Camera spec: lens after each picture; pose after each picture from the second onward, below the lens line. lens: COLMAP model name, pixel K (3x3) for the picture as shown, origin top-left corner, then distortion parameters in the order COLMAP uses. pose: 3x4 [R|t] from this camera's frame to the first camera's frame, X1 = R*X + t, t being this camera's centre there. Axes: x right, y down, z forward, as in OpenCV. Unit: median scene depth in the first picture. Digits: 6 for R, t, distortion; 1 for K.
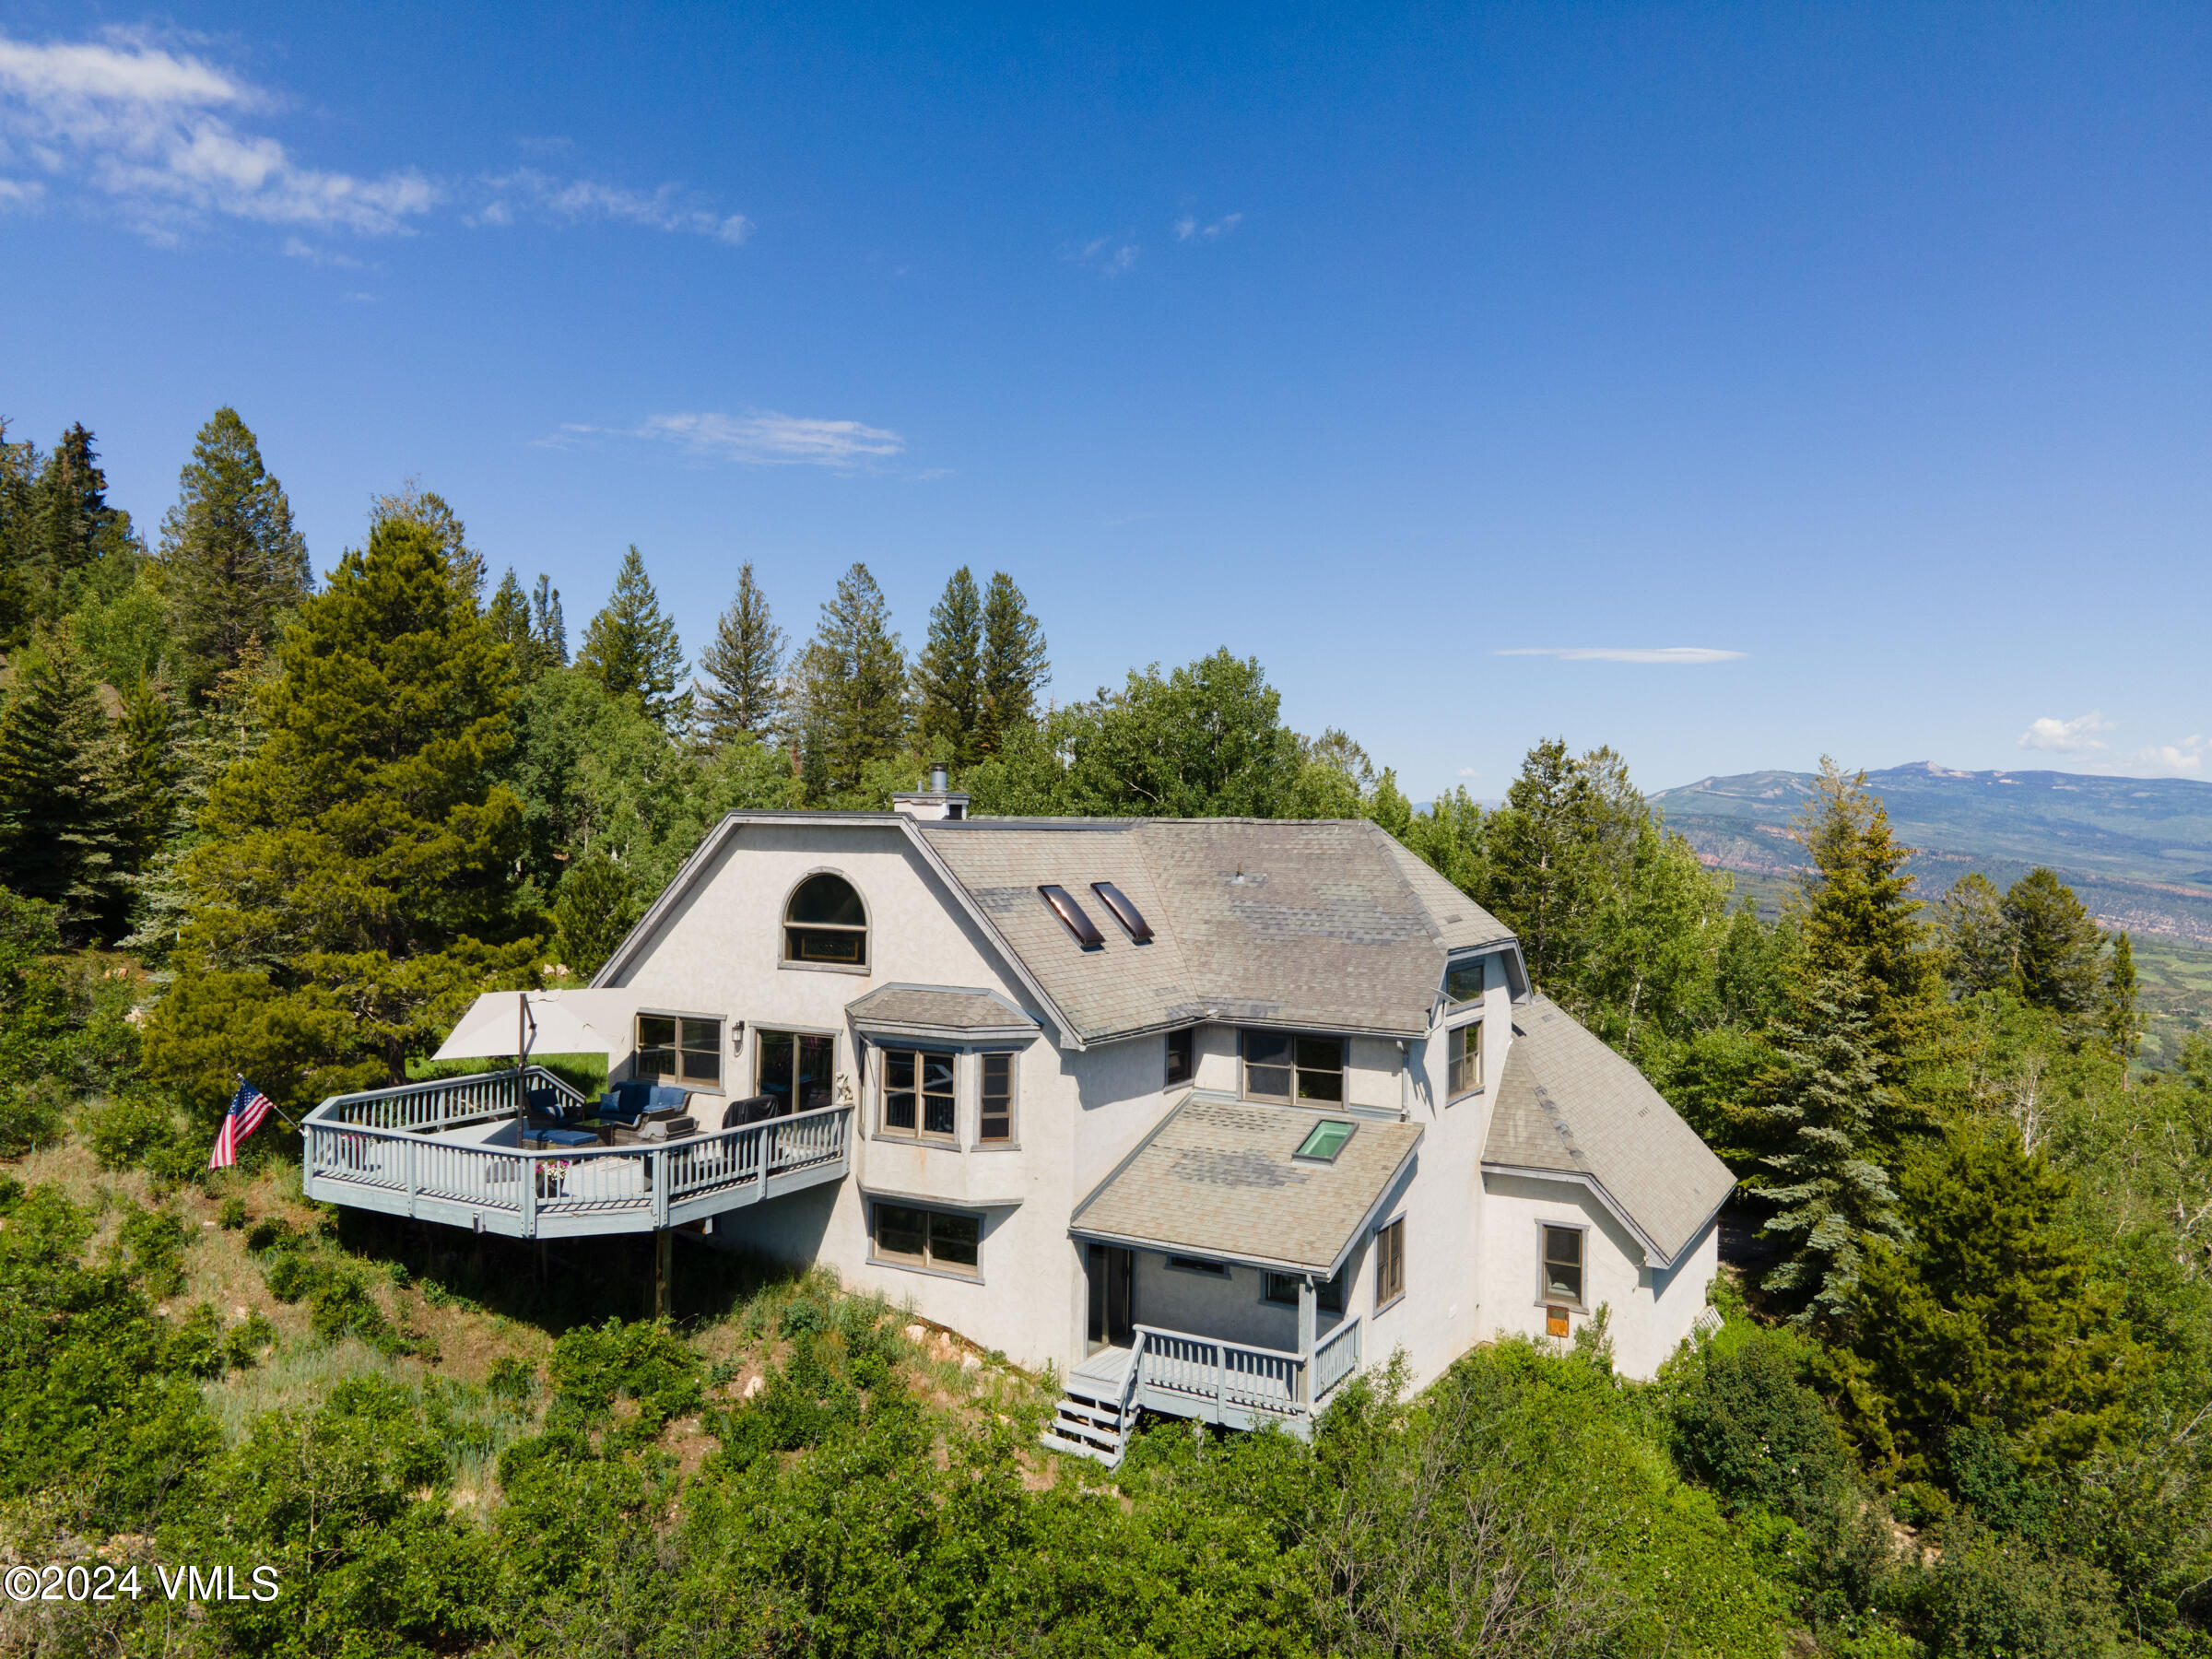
lens RADIAL K [[1615.6, 0, 1058.9], [0, 1615.6, 900.9], [0, 0, 1]] dist [0.012566, 0.003350]
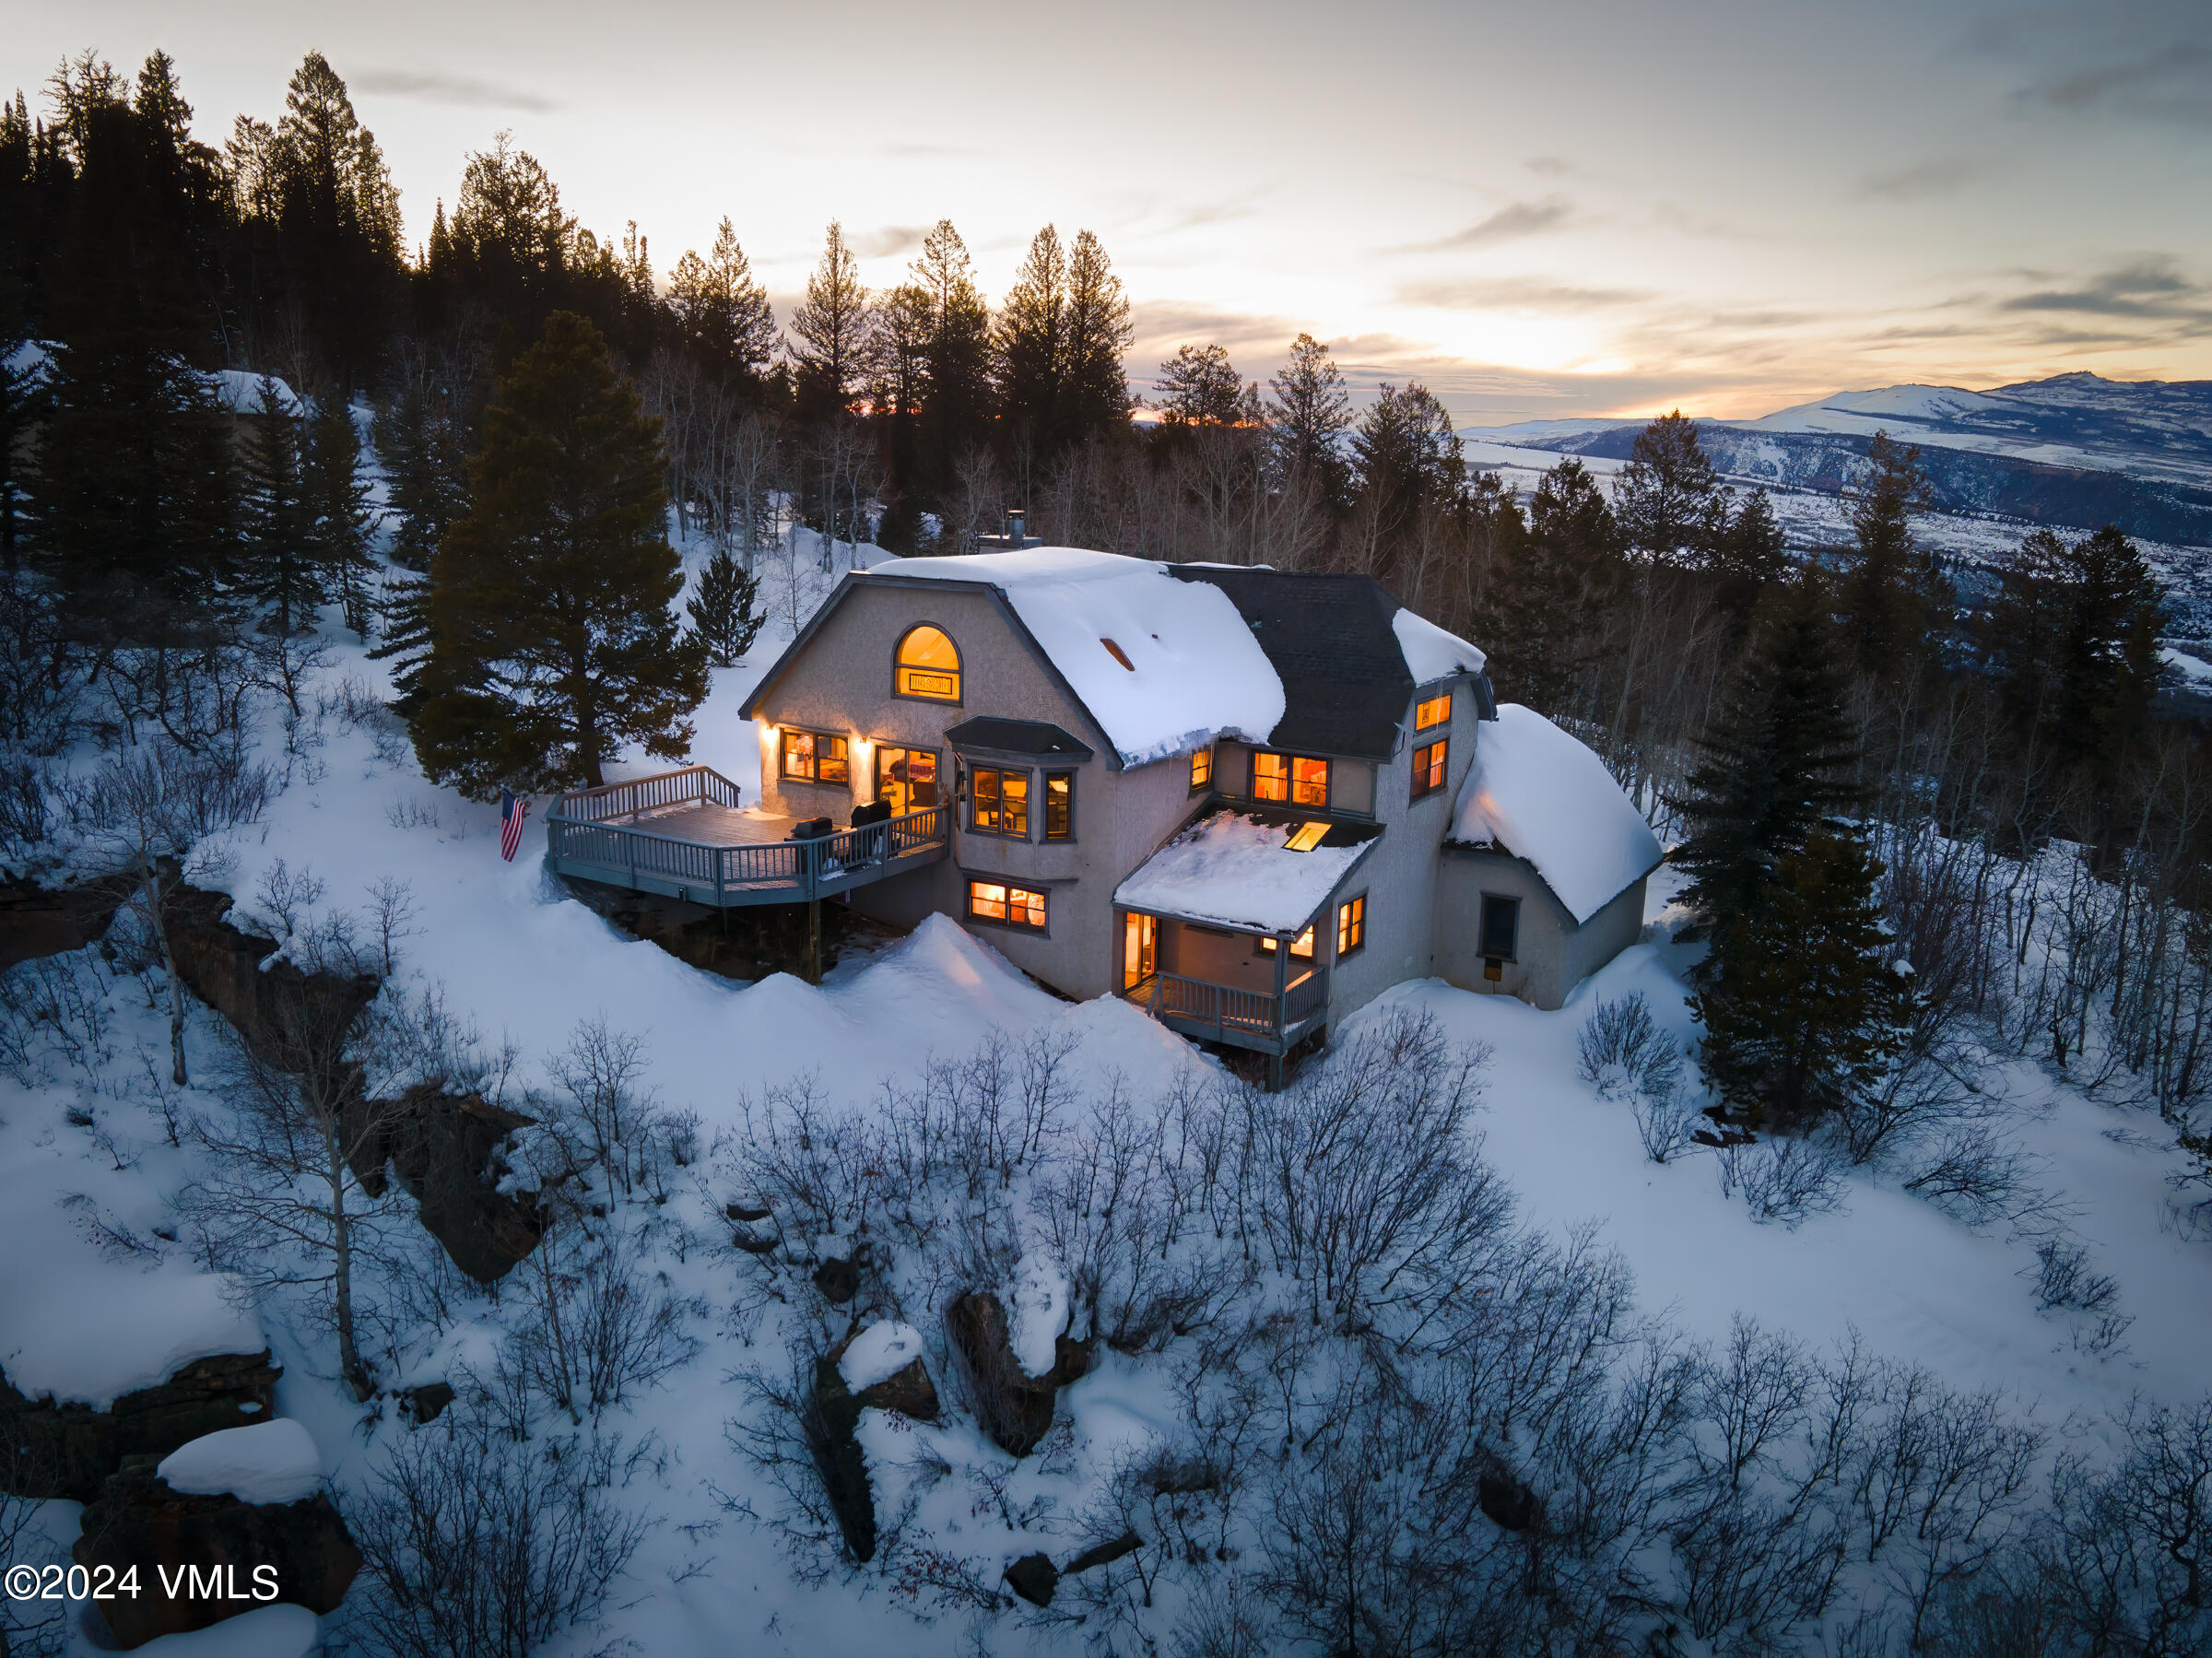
lens RADIAL K [[1615.5, 0, 1058.9], [0, 1615.5, 900.4], [0, 0, 1]] dist [0.012566, 0.003350]
pose [[0.998385, 0.016166, -0.054459, 0.033820], [-0.003533, 0.974466, 0.224507, -0.086203], [0.056698, -0.223952, 0.972950, -0.265597]]
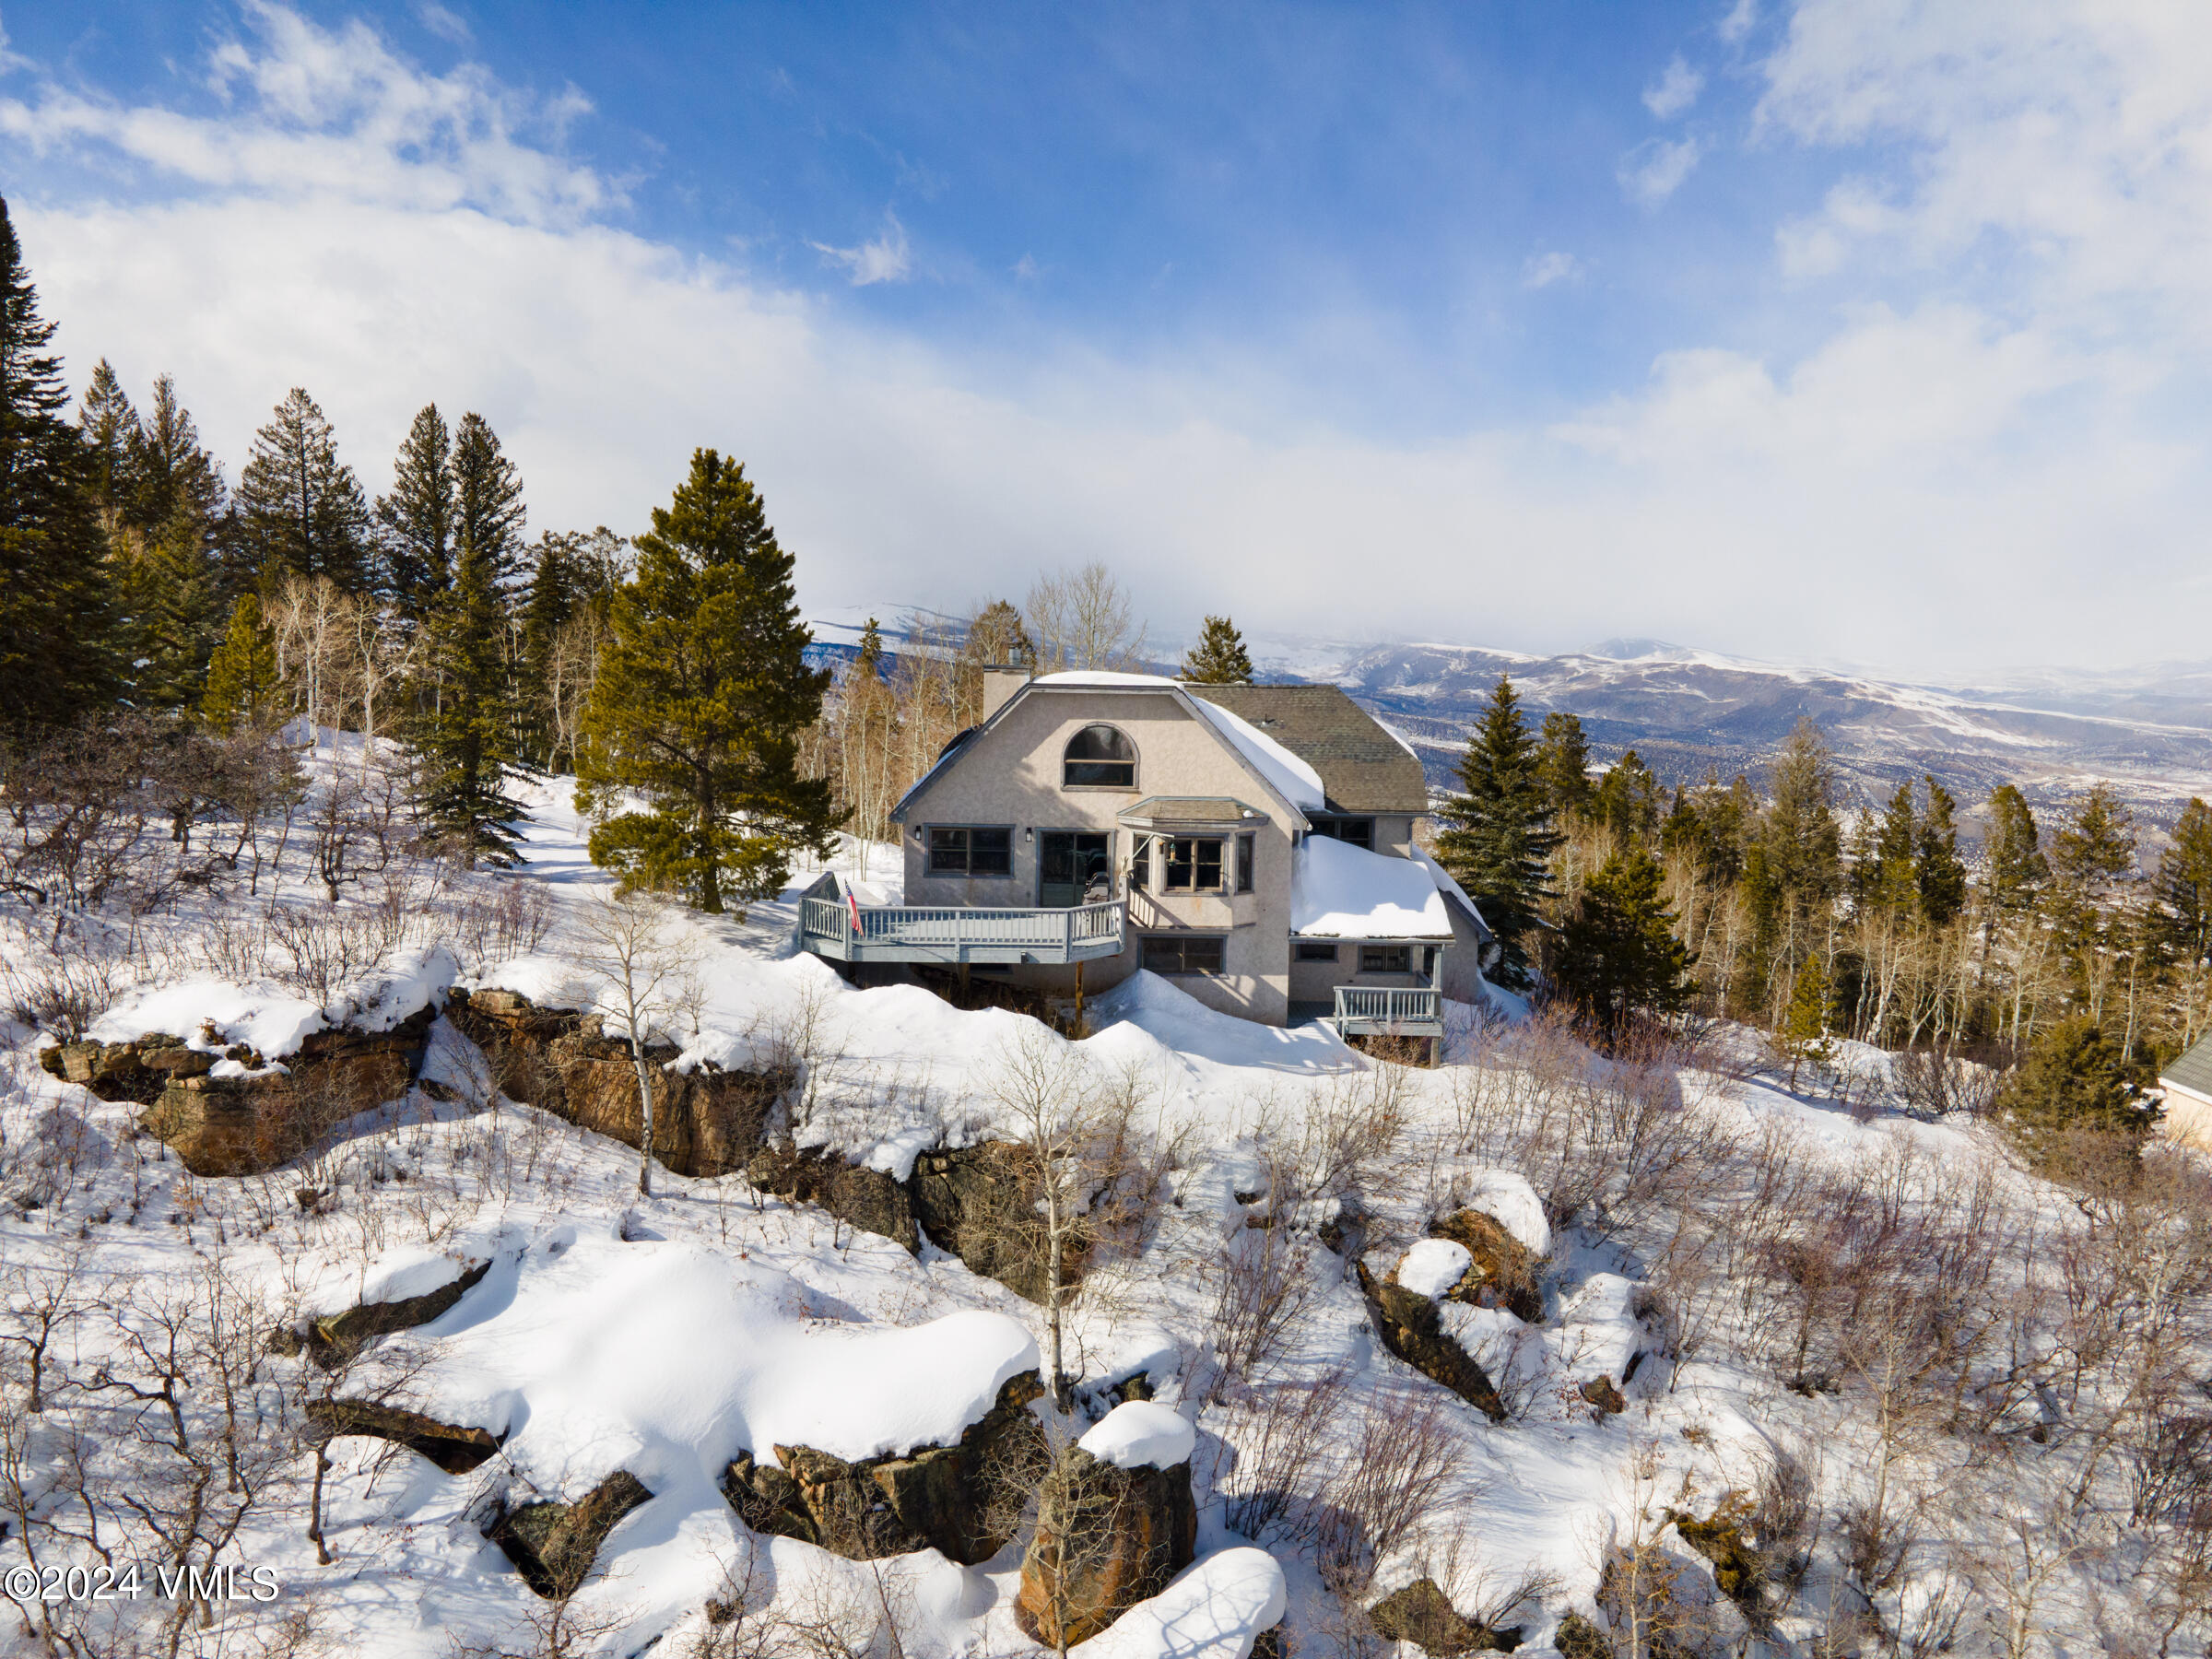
lens RADIAL K [[1615.6, 0, 1058.9], [0, 1615.6, 900.9], [0, 0, 1]] dist [0.012566, 0.003350]
pose [[0.869600, -0.068411, 0.488995, -0.854665], [0.017417, 0.993989, 0.108088, -0.016696], [-0.493450, -0.085476, 0.865564, -0.272983]]
